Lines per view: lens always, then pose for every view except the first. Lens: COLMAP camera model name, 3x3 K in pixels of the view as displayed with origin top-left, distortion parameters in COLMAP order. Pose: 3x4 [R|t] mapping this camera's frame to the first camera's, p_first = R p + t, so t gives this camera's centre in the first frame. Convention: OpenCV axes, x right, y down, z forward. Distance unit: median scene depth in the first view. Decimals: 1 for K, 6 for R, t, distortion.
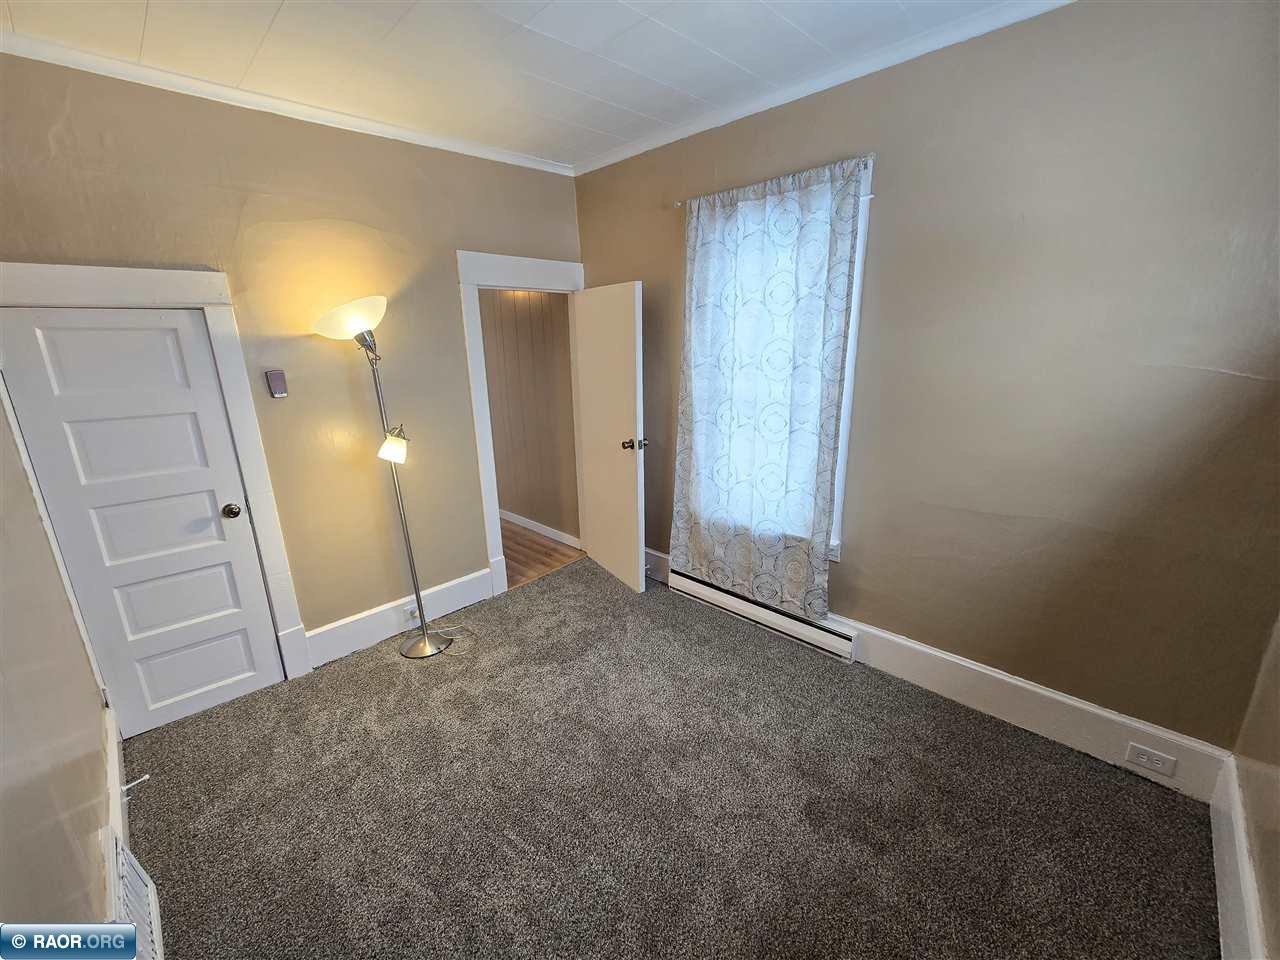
lens RADIAL K [[522.0, 0, 639.0], [0, 522.0, 480.6], [0, 0, 1]] dist [-0.001300, -0.000985]
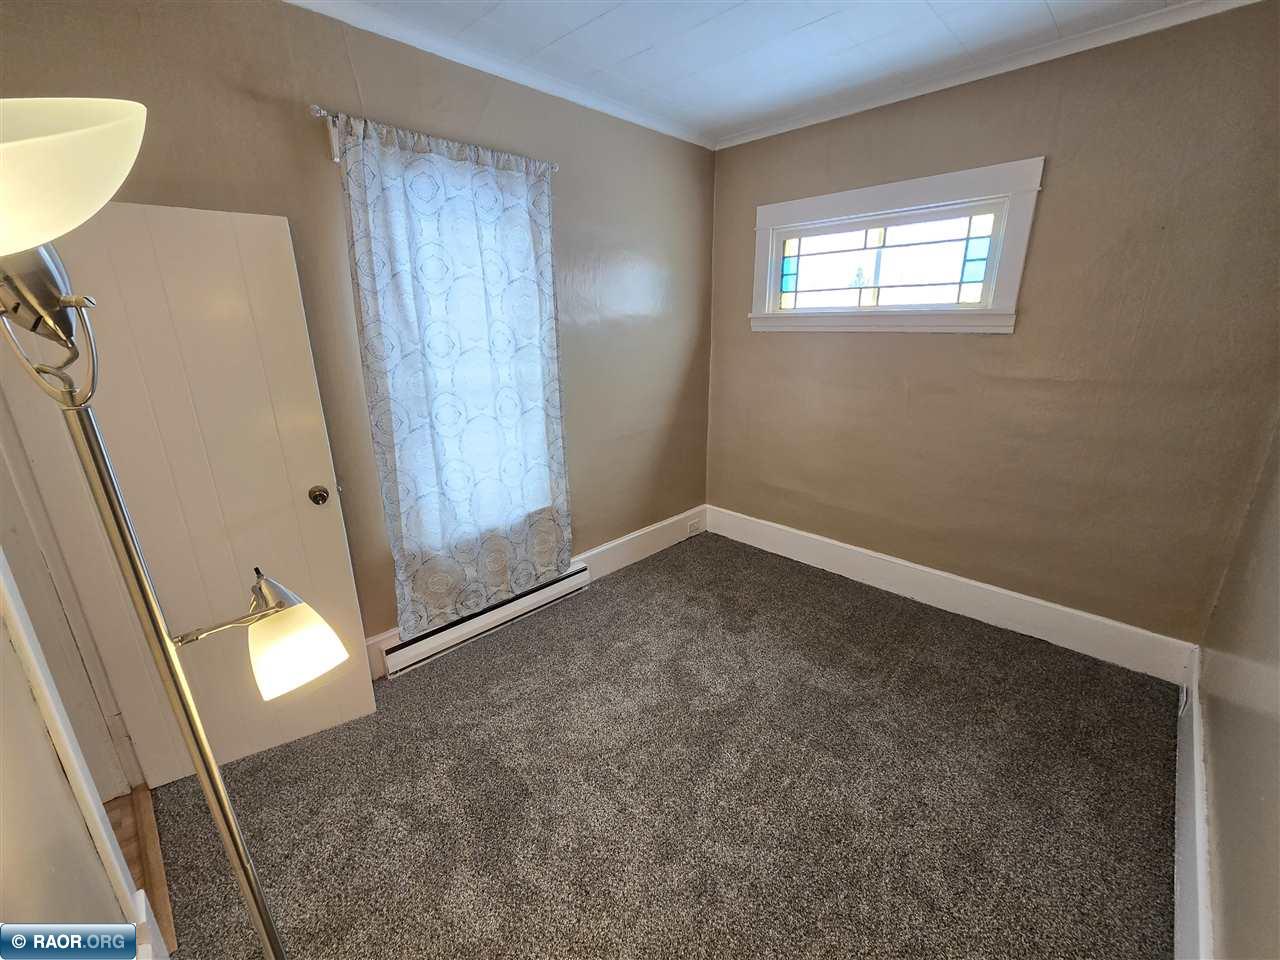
lens RADIAL K [[522.0, 0, 639.0], [0, 522.0, 480.6], [0, 0, 1]] dist [-0.001300, -0.000985]
pose [[0.001666, -0.267438, 0.963574, -0.710938], [0.274991, 0.926548, 0.256686, -0.165630], [-0.961445, 0.264546, 0.075087, 0.724610]]
